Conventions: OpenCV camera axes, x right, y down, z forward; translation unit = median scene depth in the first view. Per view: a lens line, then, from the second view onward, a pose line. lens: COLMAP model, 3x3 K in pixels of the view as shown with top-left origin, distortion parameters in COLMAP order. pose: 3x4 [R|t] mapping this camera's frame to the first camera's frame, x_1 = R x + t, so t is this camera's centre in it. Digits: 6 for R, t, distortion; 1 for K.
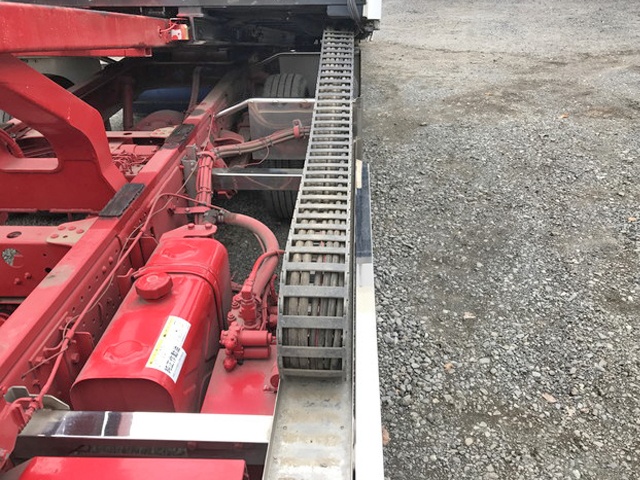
lens RADIAL K [[524.0, 0, 320.0], [0, 524.0, 240.0], [0, 0, 1]] dist [0.051099, -0.061238]
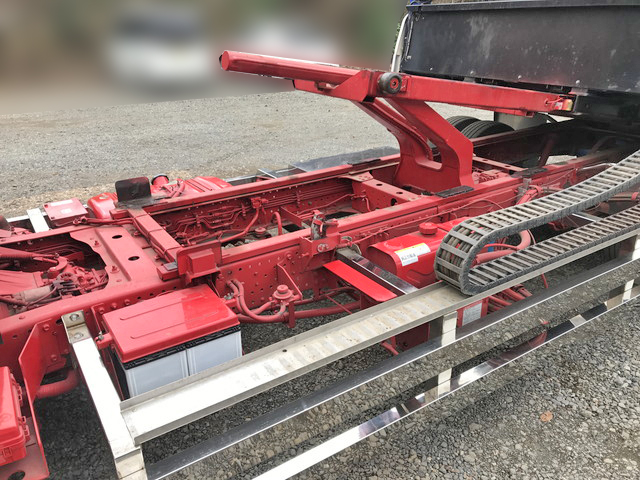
lens RADIAL K [[524.0, 0, 320.0], [0, 524.0, 240.0], [0, 0, 1]] dist [0.051099, -0.061238]
pose [[0.578676, 0.320362, -0.750001, 0.668797], [-0.395429, 0.914506, 0.085530, 0.089228], [0.713281, 0.247078, 0.655883, -0.368677]]
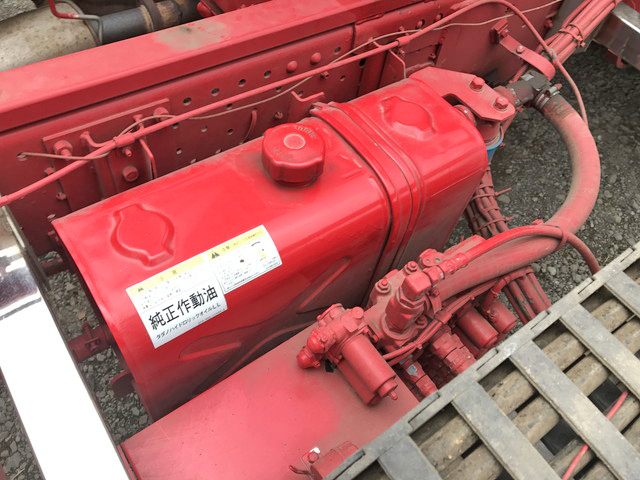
lens RADIAL K [[505.9, 0, 320.0], [0, 505.9, 240.0], [0, 0, 1]] dist [0.057448, 0.003889]
pose [[0.621299, 0.691688, -0.368179, -0.044194], [-0.507917, 0.713294, 0.482941, -0.082421], [0.596664, -0.113046, 0.794489, 0.475798]]
